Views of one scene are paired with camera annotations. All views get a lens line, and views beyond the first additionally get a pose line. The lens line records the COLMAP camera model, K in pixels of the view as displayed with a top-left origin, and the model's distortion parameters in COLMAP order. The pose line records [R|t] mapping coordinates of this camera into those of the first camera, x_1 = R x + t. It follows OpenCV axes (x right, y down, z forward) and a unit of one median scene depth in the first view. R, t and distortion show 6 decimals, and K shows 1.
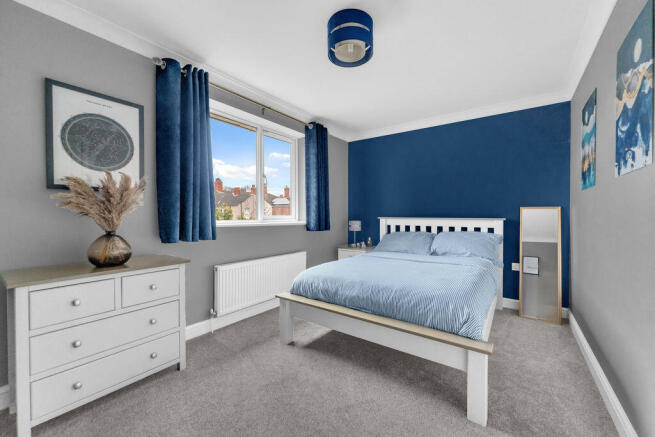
lens RADIAL K [[261.2, 0, 327.5], [0, 261.2, 218.5], [0, 0, 1]] dist [0.000013, 0.000089]
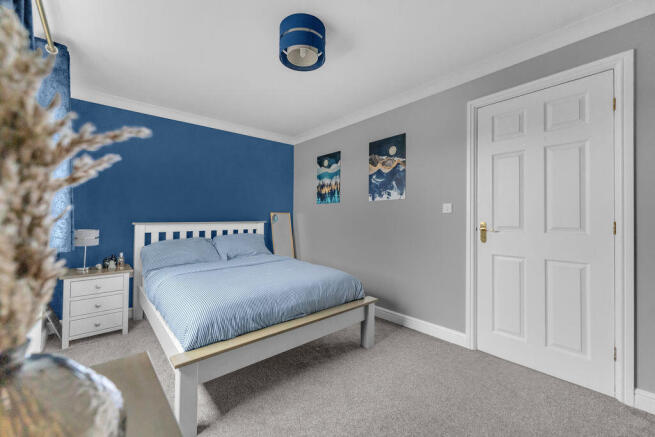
lens RADIAL K [[261.2, 0, 327.5], [0, 261.2, 218.5], [0, 0, 1]] dist [0.000013, 0.000089]
pose [[0.223056, -0.007057, 0.974780, -0.499657], [0.015480, 0.999873, 0.003697, -0.014628], [-0.974683, 0.014265, 0.223137, 0.412971]]
